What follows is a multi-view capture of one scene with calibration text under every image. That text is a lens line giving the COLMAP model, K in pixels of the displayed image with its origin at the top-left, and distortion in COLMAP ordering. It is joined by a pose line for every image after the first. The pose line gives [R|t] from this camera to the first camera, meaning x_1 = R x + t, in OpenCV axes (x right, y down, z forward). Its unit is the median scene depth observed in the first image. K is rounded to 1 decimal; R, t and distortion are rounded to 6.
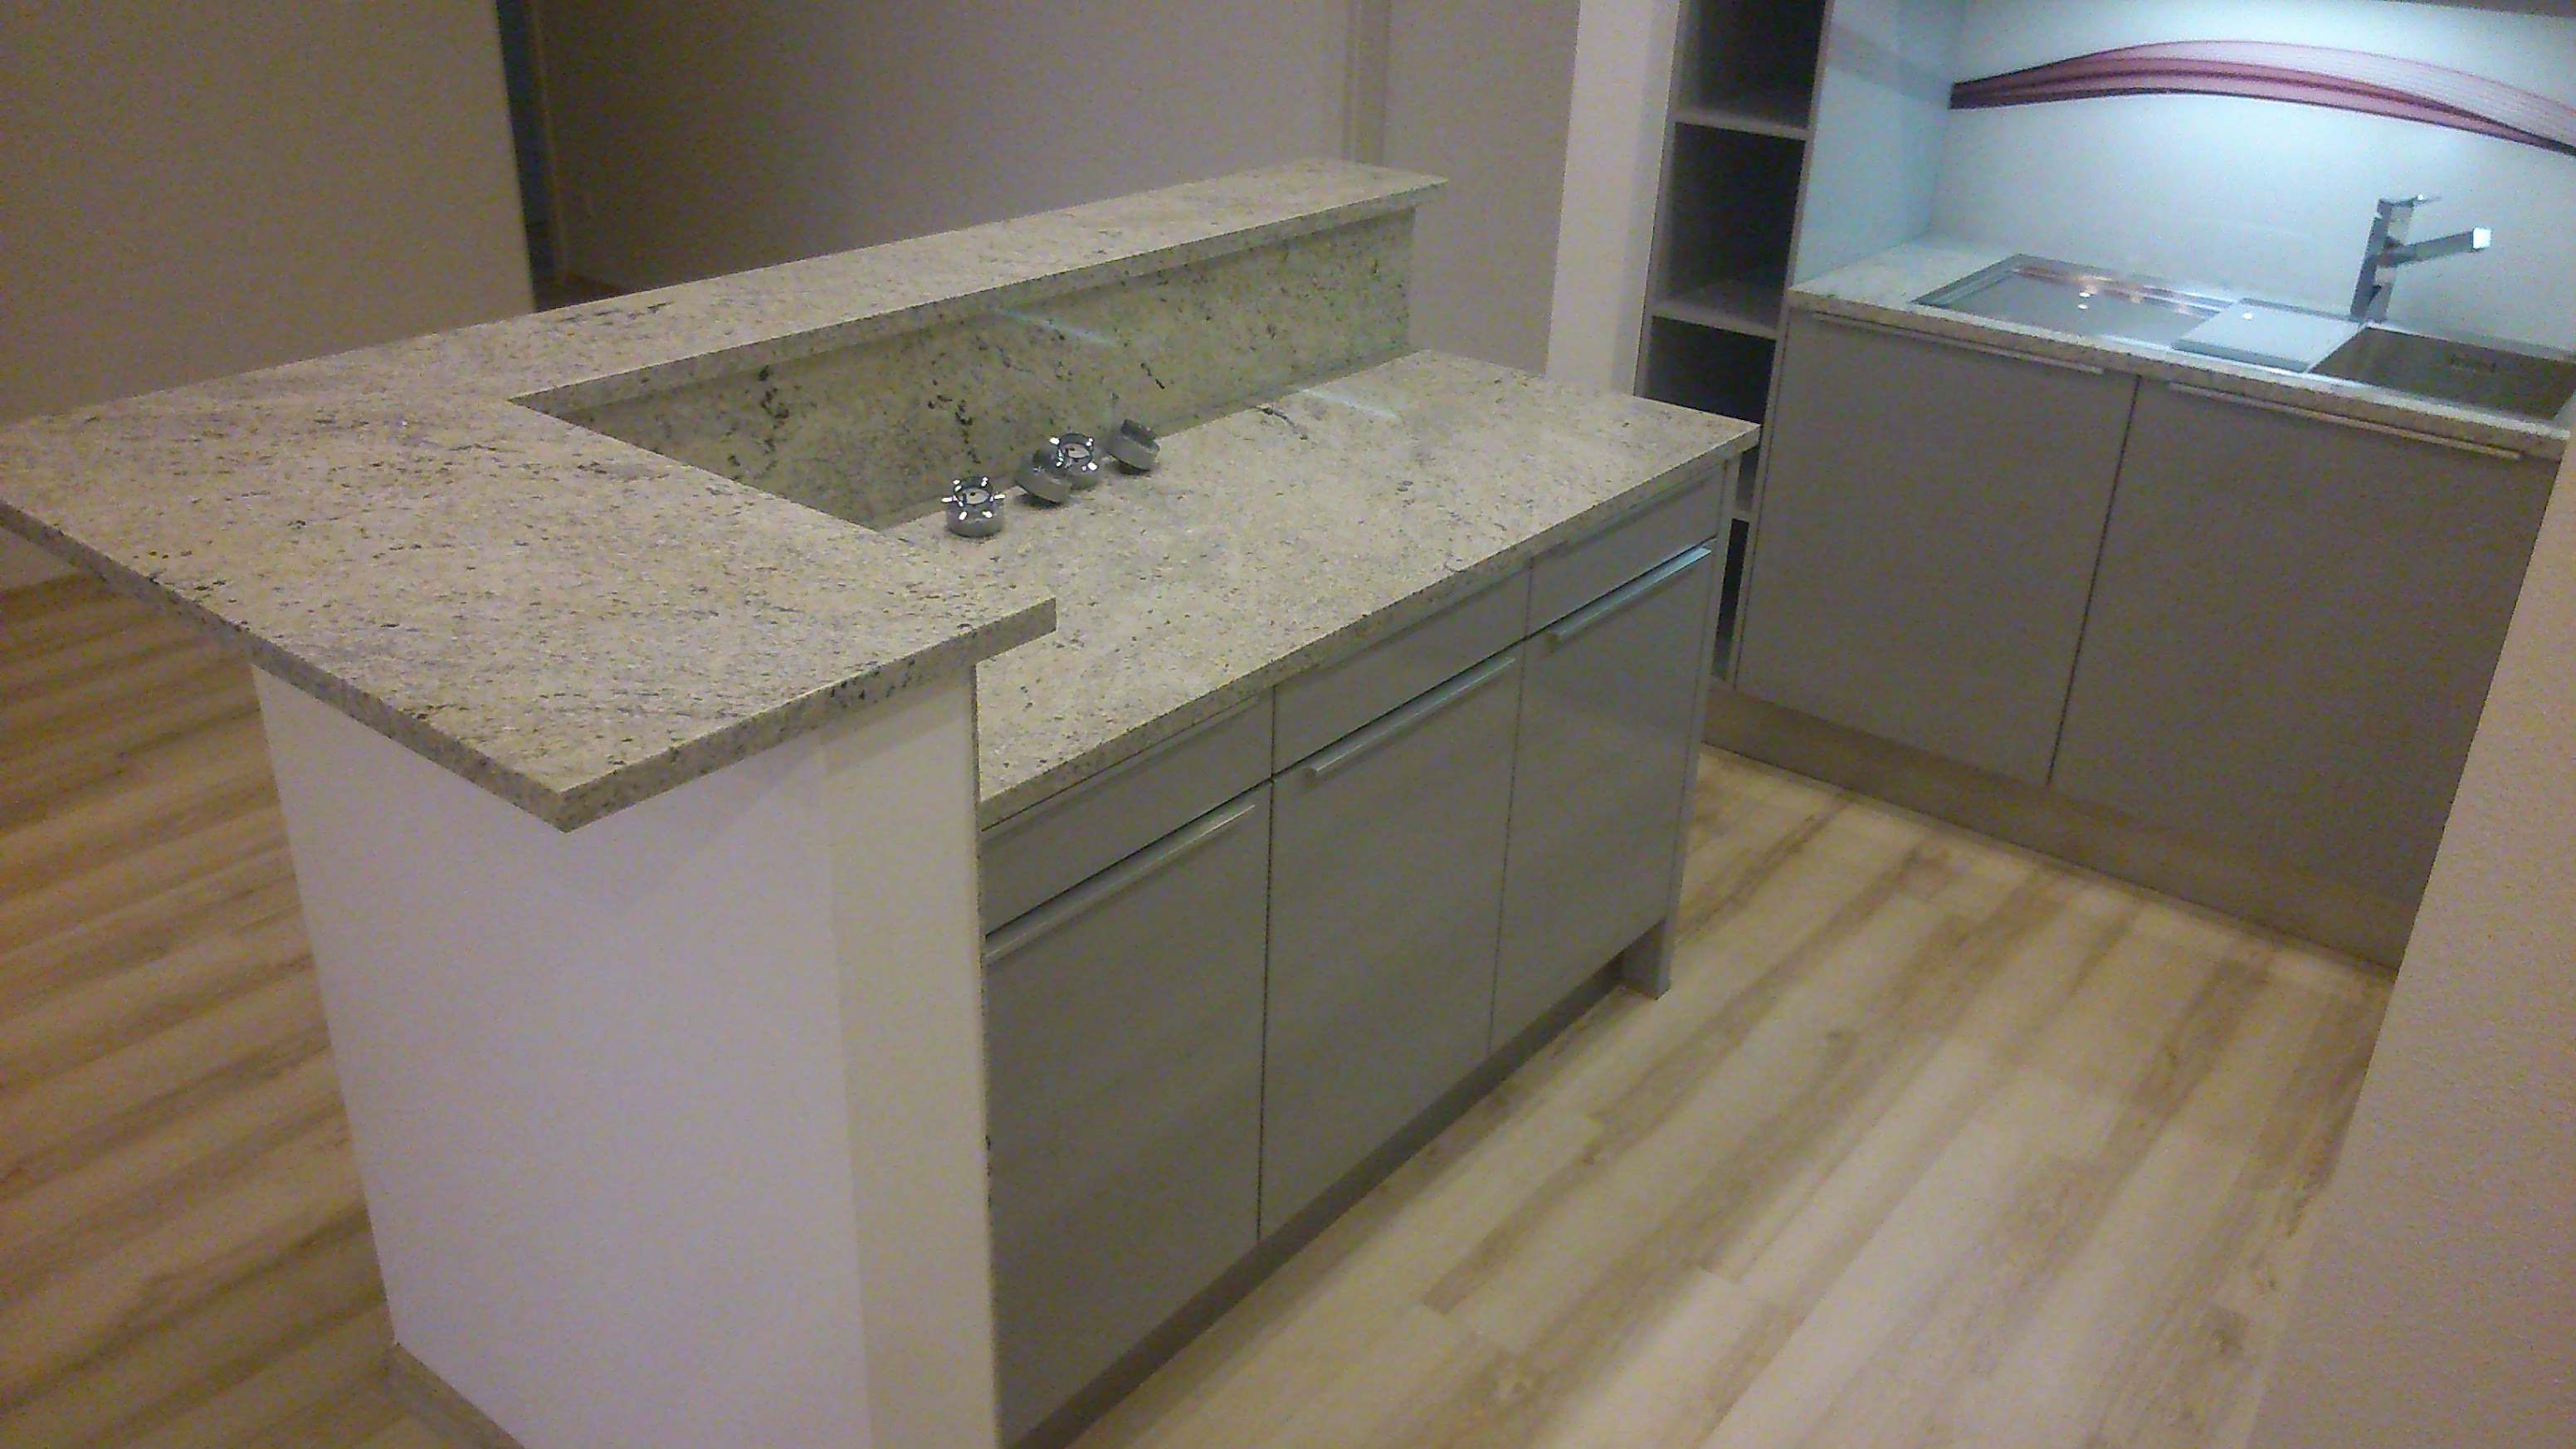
lens RADIAL K [[2022.1, 0, 1288.0], [0, 2022.1, 724.5], [0, 0, 1]] dist [0.104512, -0.188966]
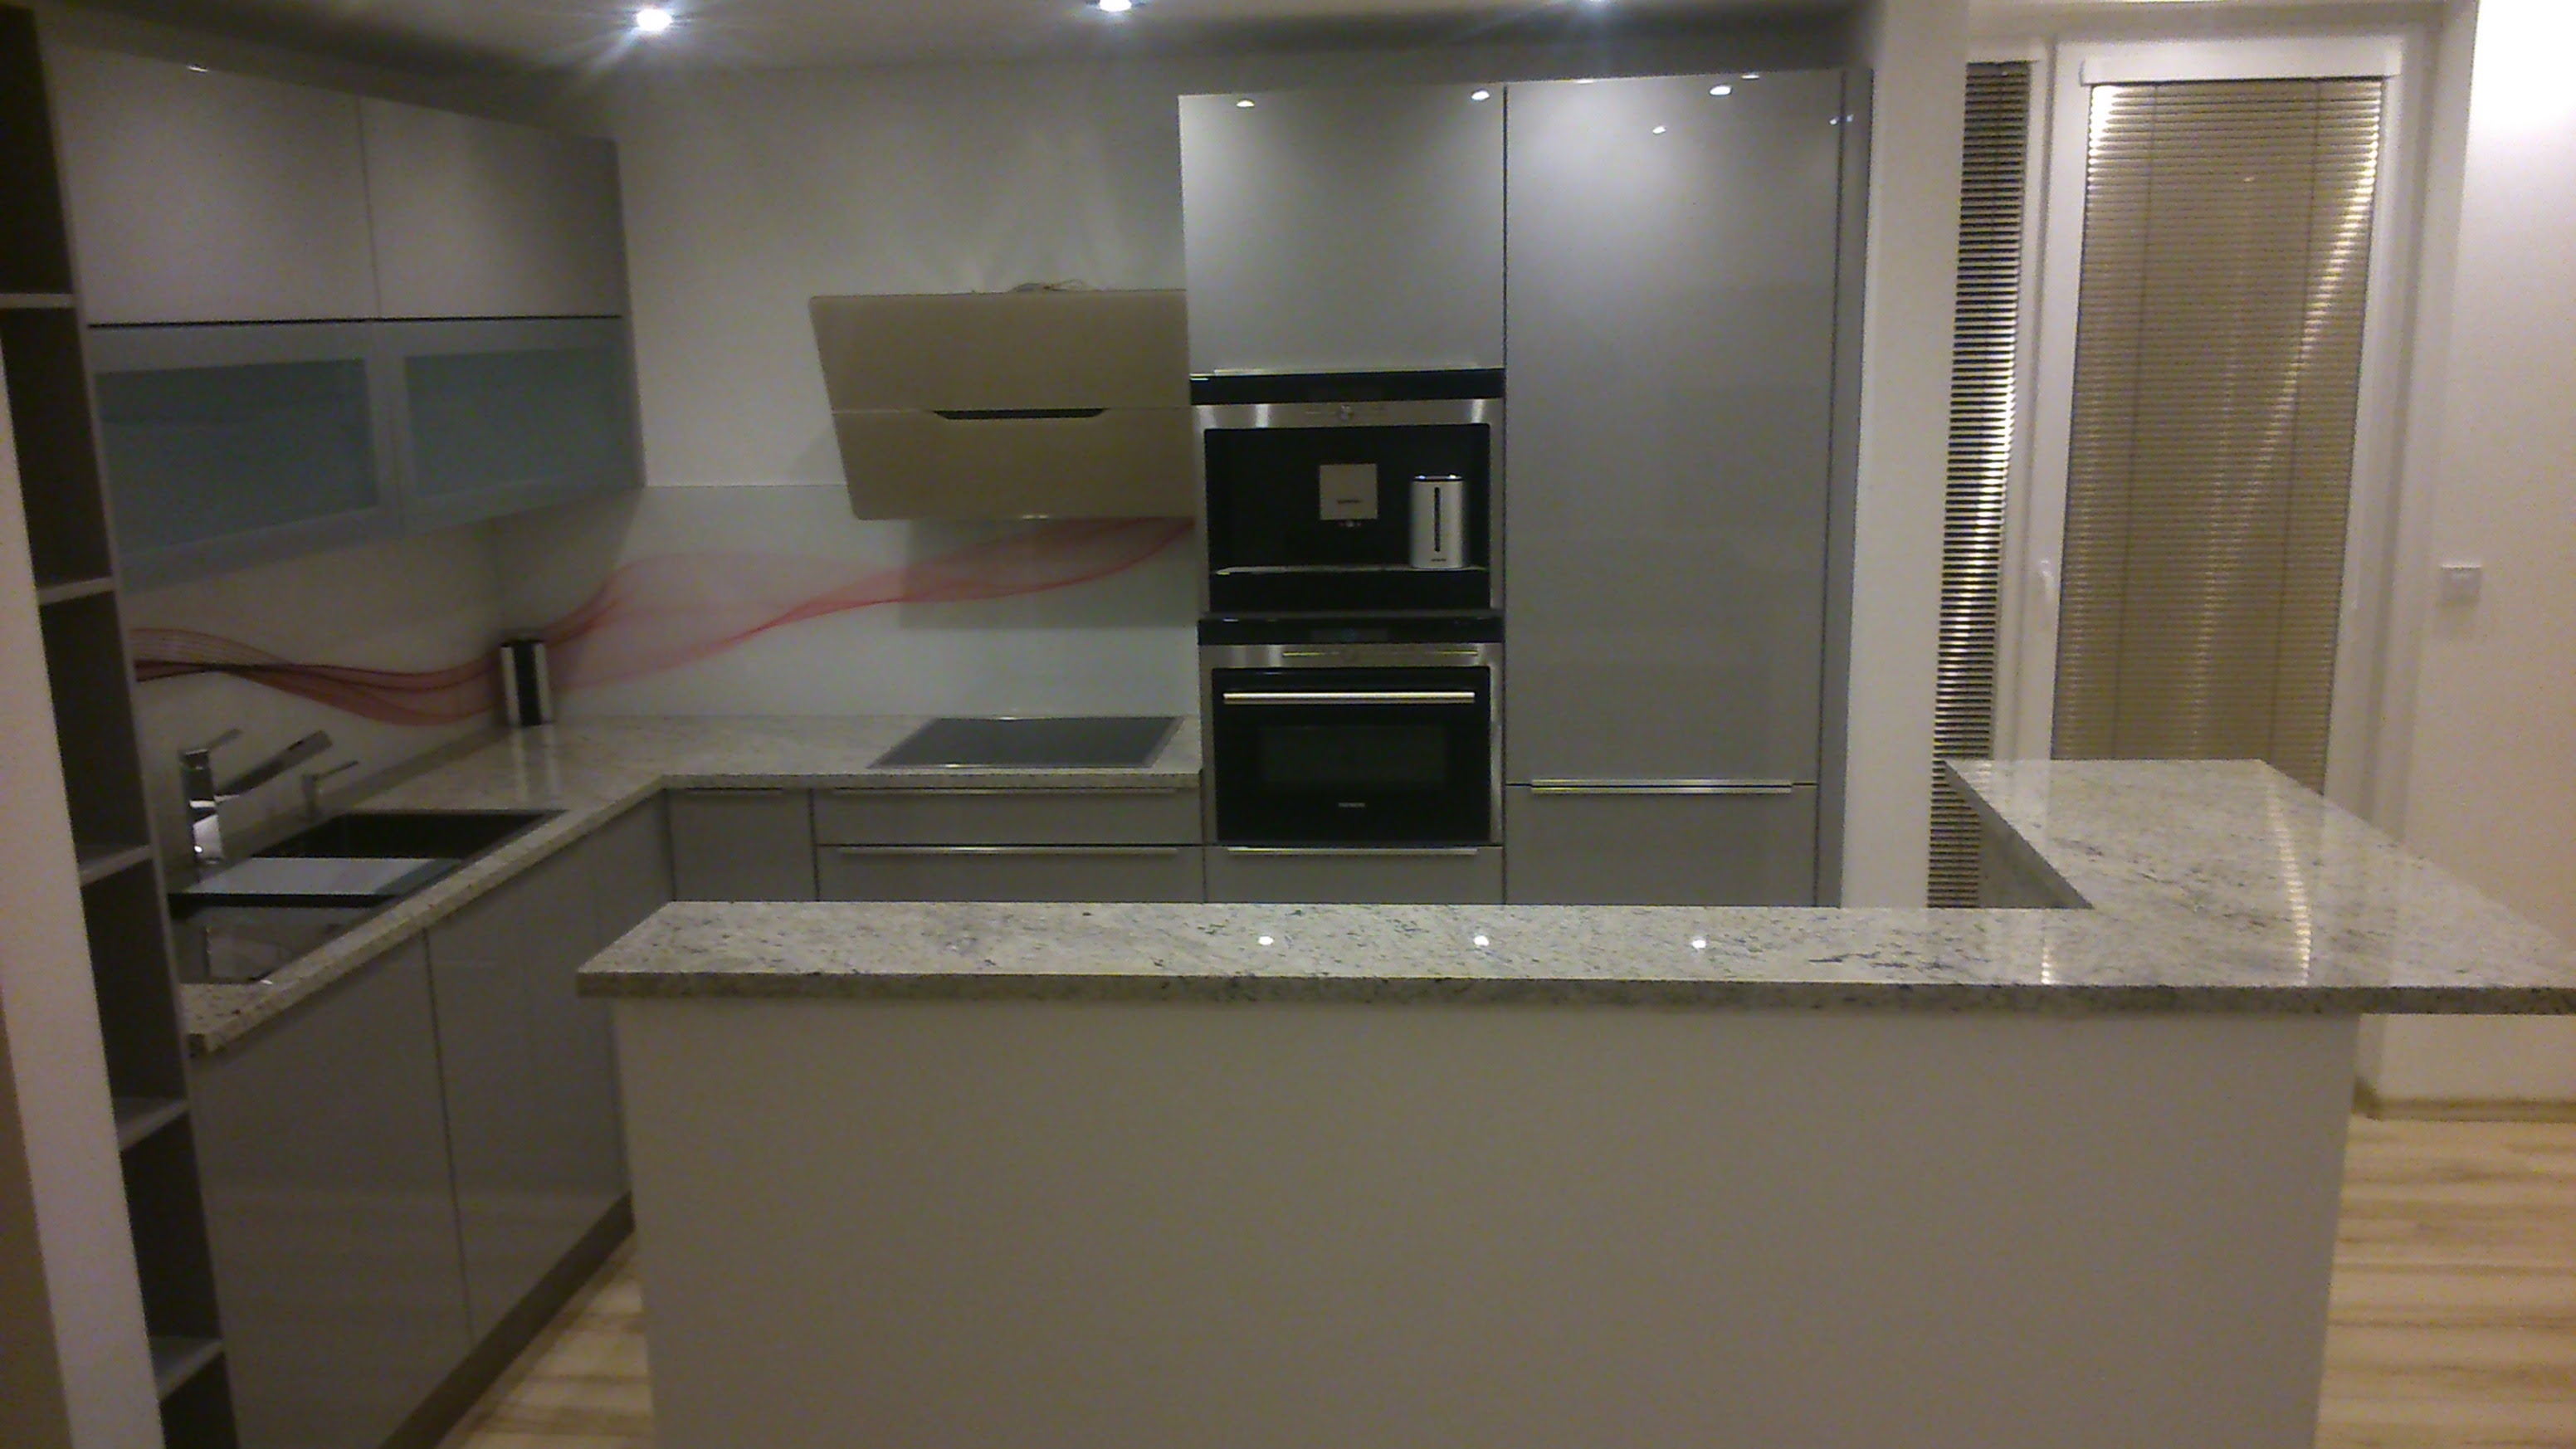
lens RADIAL K [[2022.1, 0, 1288.0], [0, 2022.1, 724.5], [0, 0, 1]] dist [0.104512, -0.188966]
pose [[-0.548947, -0.191523, 0.813619, -1.006785], [0.368232, 0.818434, 0.441102, -0.880133], [-0.750375, 0.541742, -0.378752, 1.653280]]
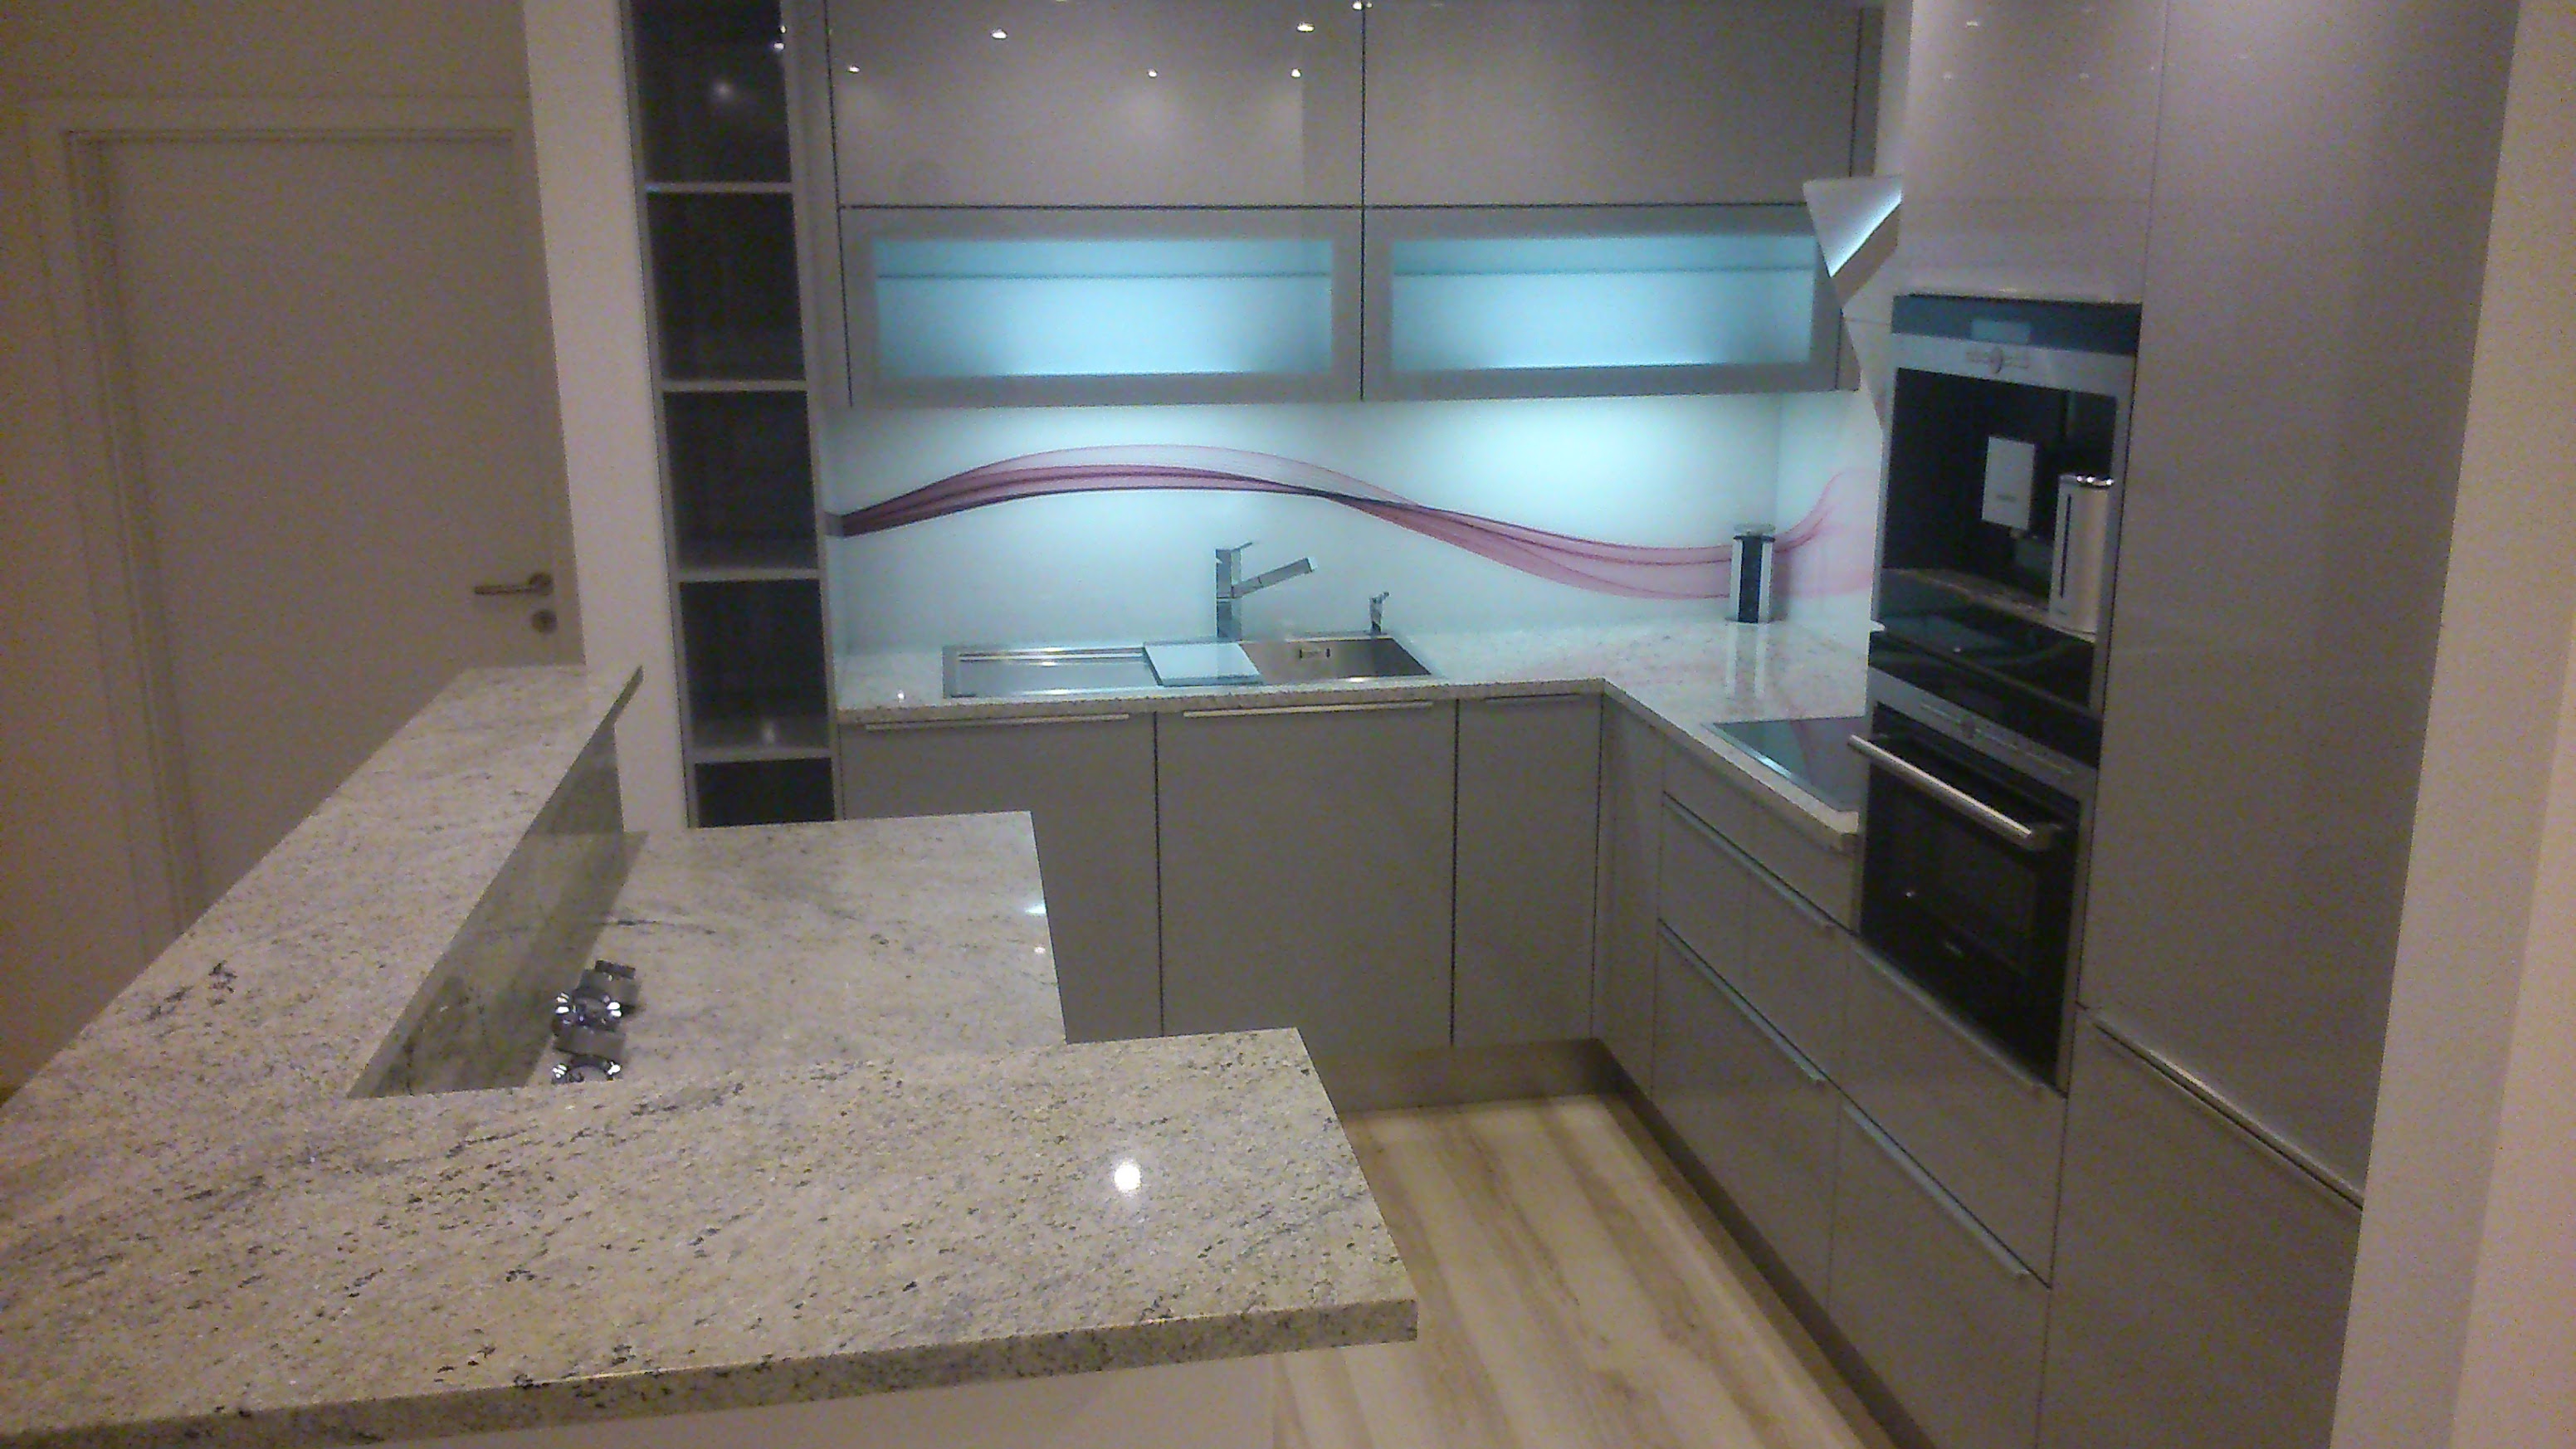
lens RADIAL K [[2022.1, 0, 1288.0], [0, 2022.1, 724.5], [0, 0, 1]] dist [0.104512, -0.188966]
pose [[0.673337, -0.212543, 0.708126, -0.639648], [0.349515, 0.935512, -0.051552, -0.121786], [-0.651503, 0.282212, 0.704201, 0.166600]]
